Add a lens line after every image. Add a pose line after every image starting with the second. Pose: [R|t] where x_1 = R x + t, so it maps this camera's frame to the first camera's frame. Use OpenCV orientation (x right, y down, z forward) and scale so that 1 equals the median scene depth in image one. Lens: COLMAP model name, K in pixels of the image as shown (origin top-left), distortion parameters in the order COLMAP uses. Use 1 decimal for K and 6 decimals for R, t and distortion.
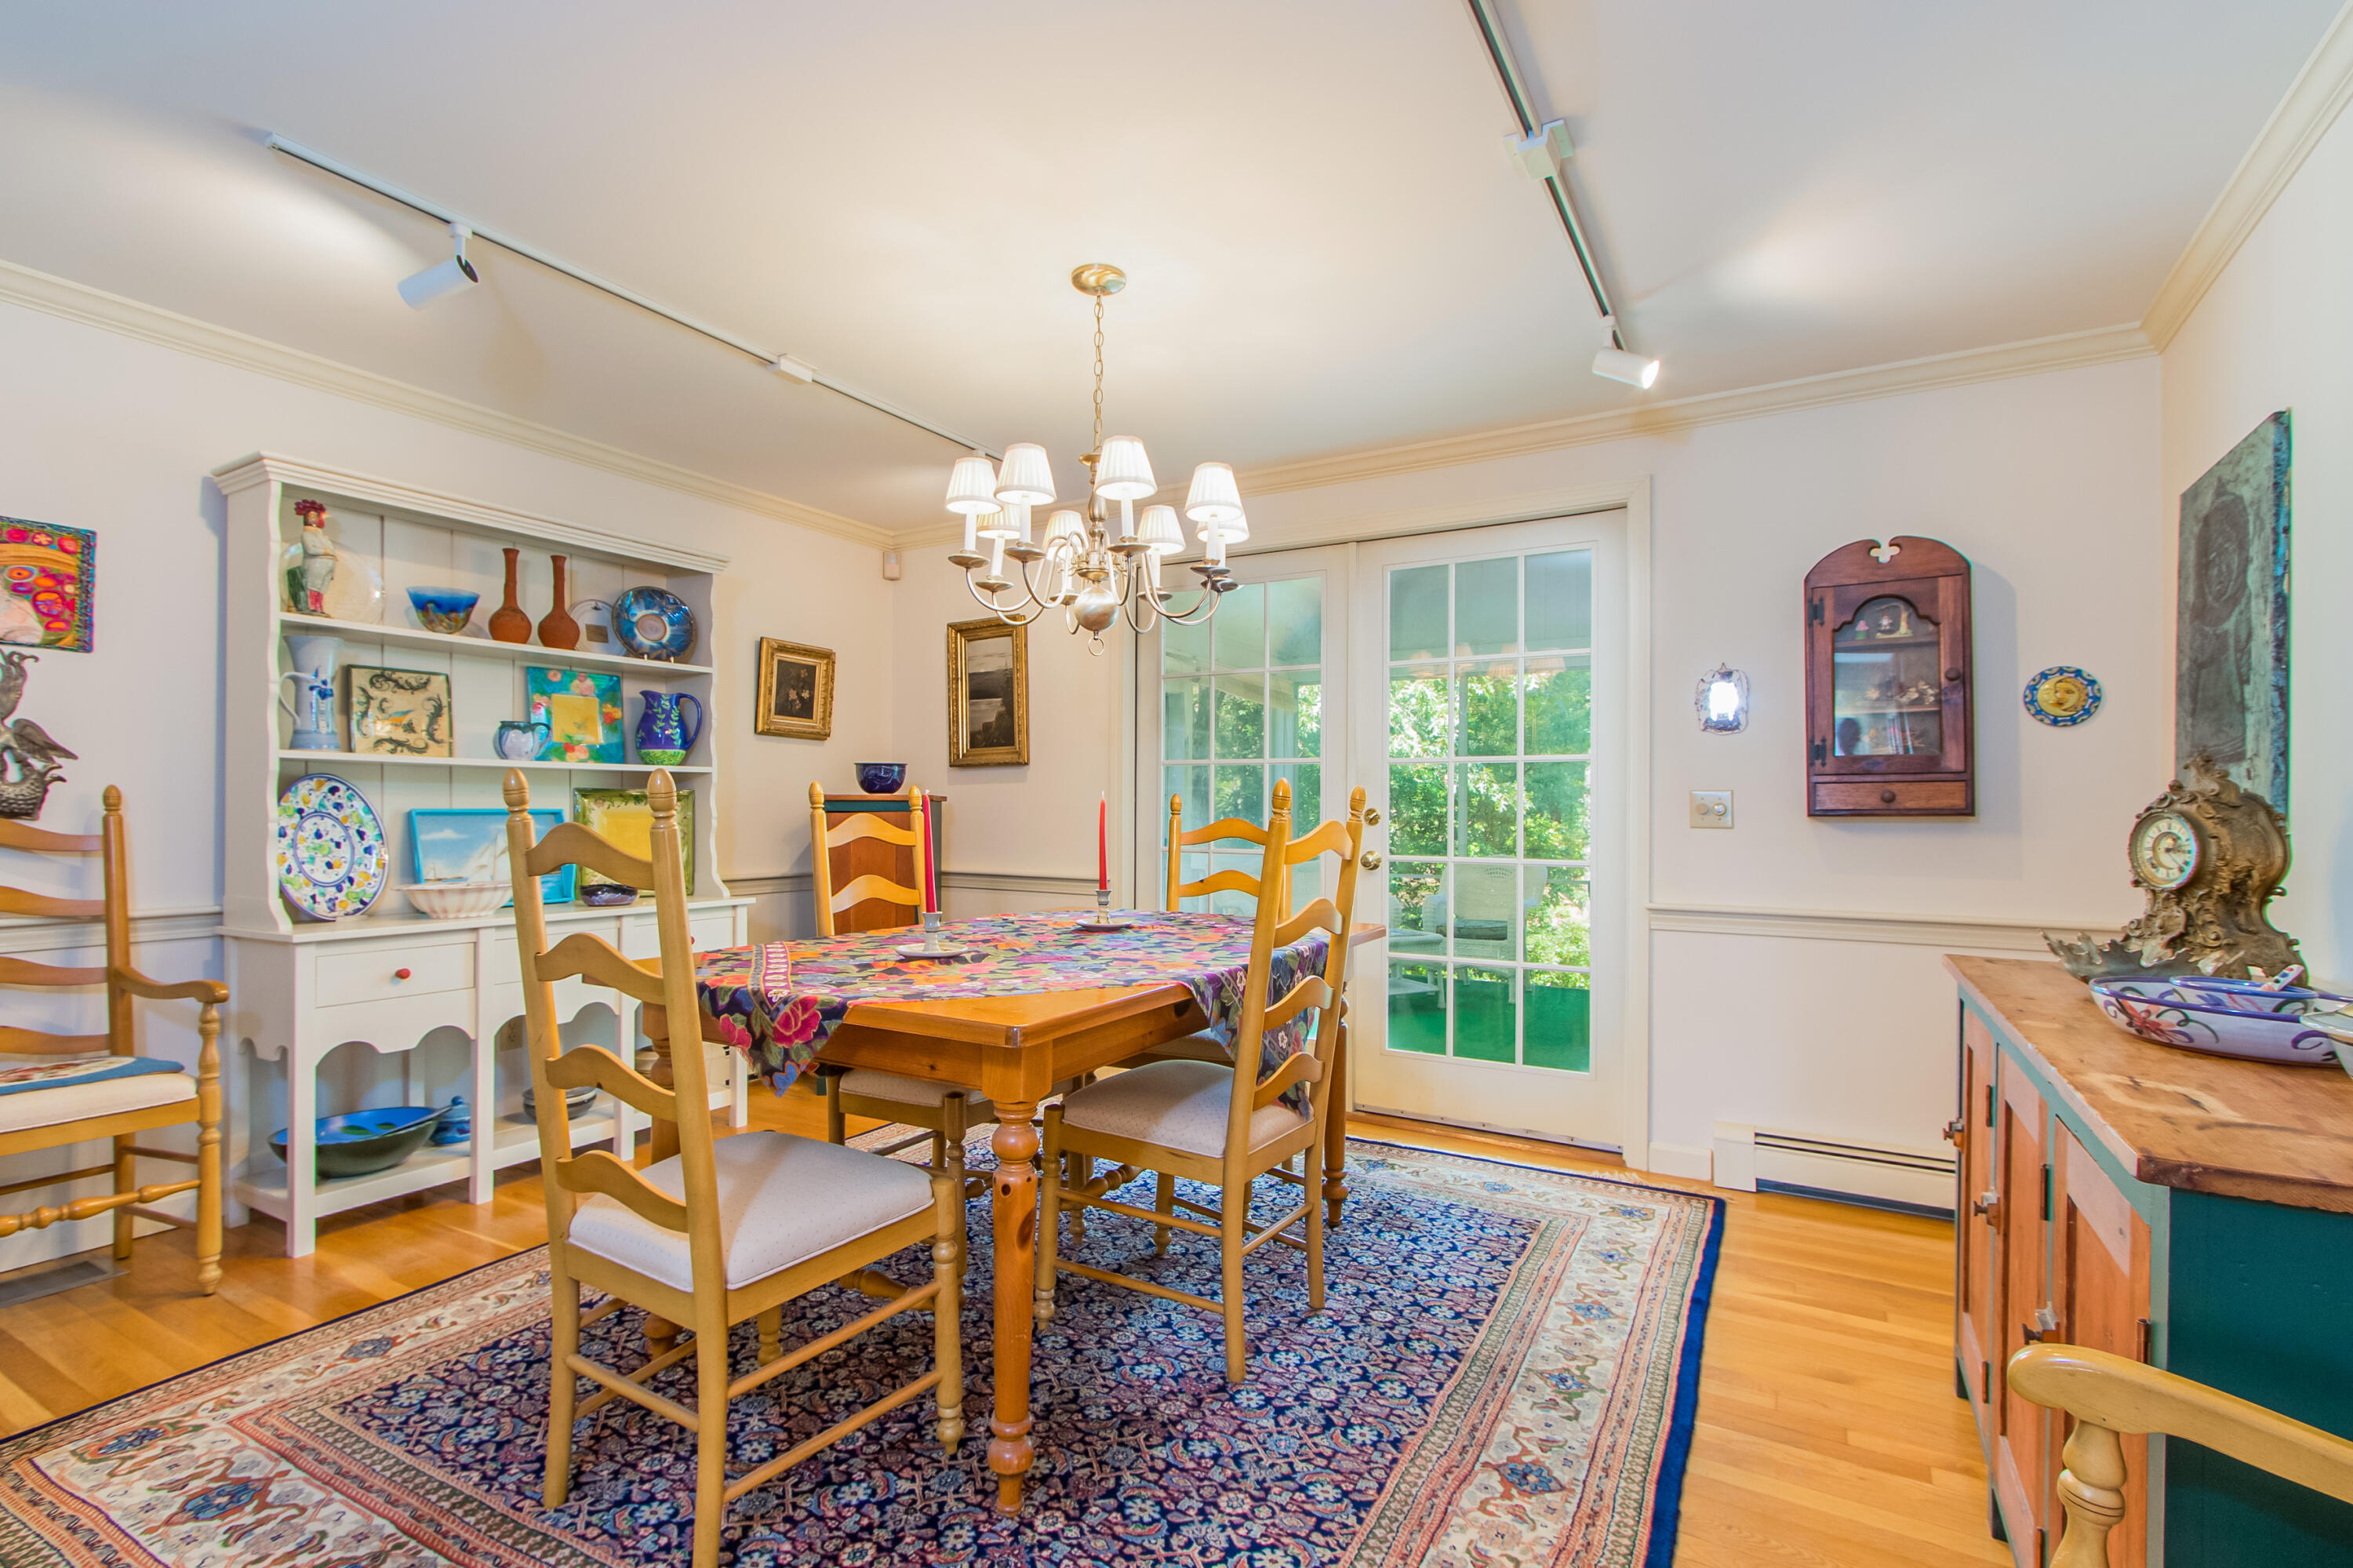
lens RADIAL K [[1103.6, 0, 1172.9], [0, 1103.6, 805.4], [0, 0, 1]] dist [0.004799, -0.003650]
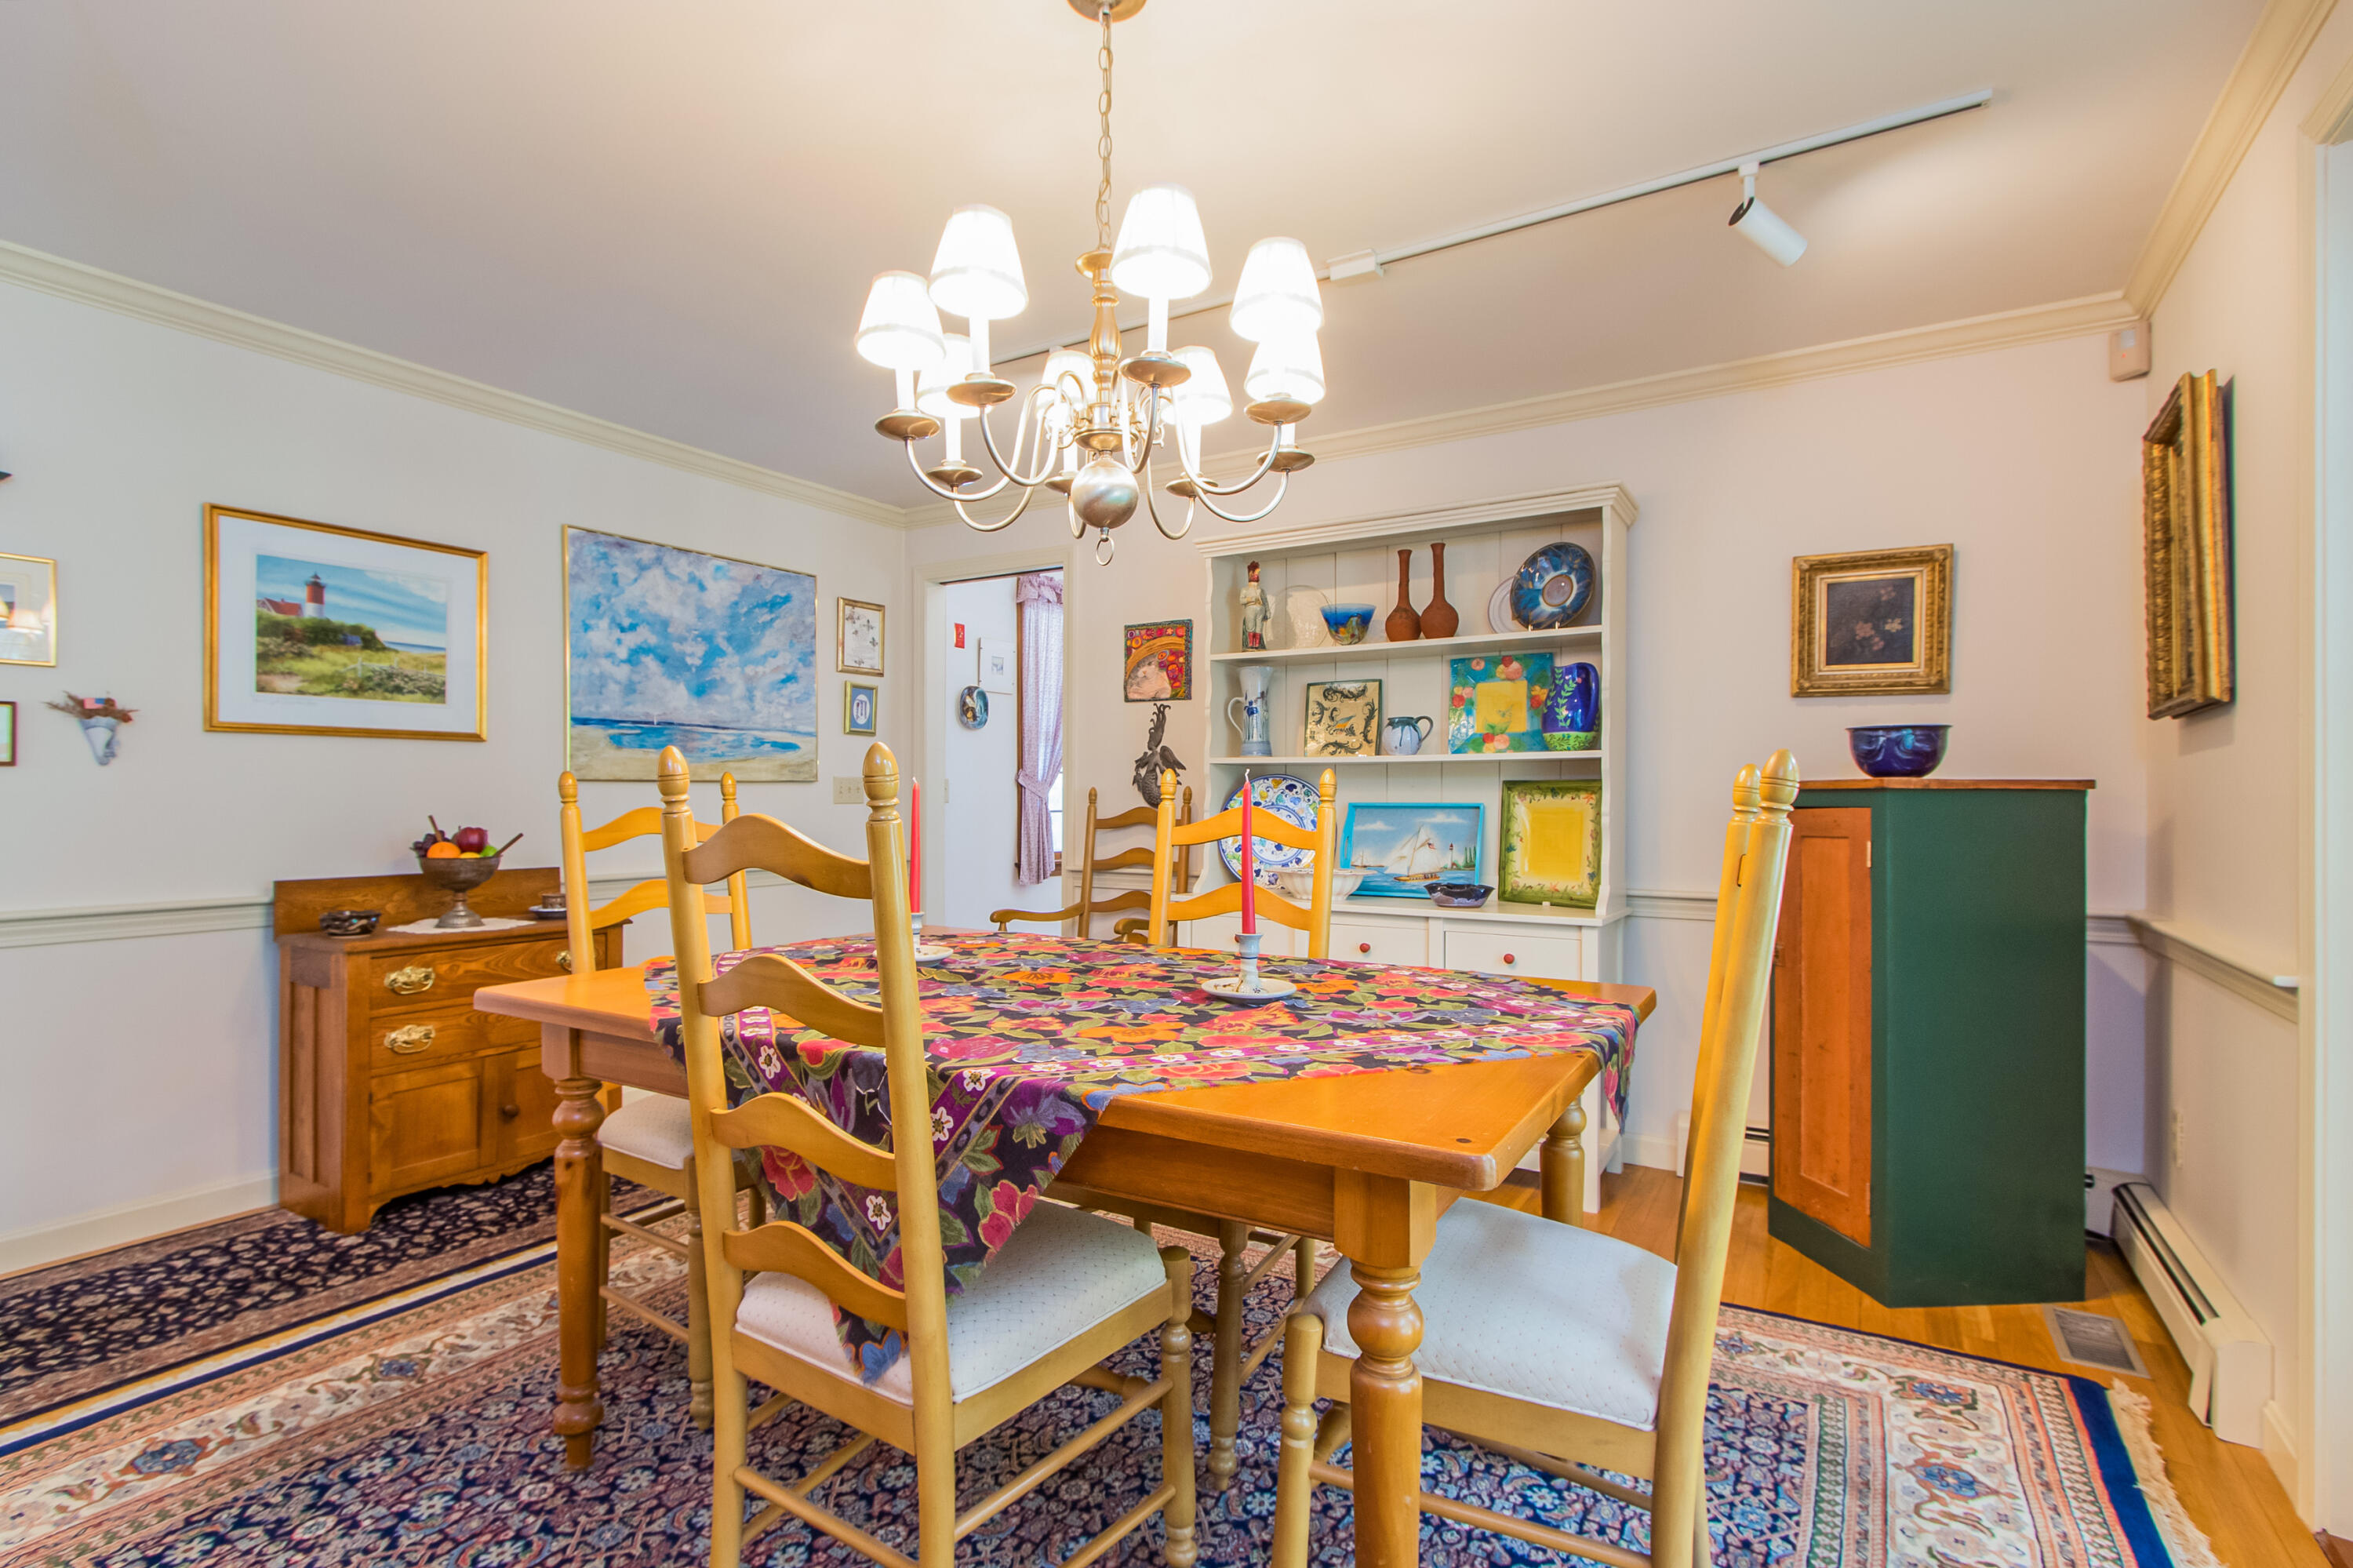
lens RADIAL K [[1103.6, 0, 1129.9], [0, 1103.6, 803.8], [0, 0, 1]] dist [0.004799, -0.003650]
pose [[-0.037079, -0.001722, -0.999311, 0.448394], [-0.002397, 0.999996, -0.001634, 0.006942], [0.999309, 0.002334, -0.037083, 0.799293]]
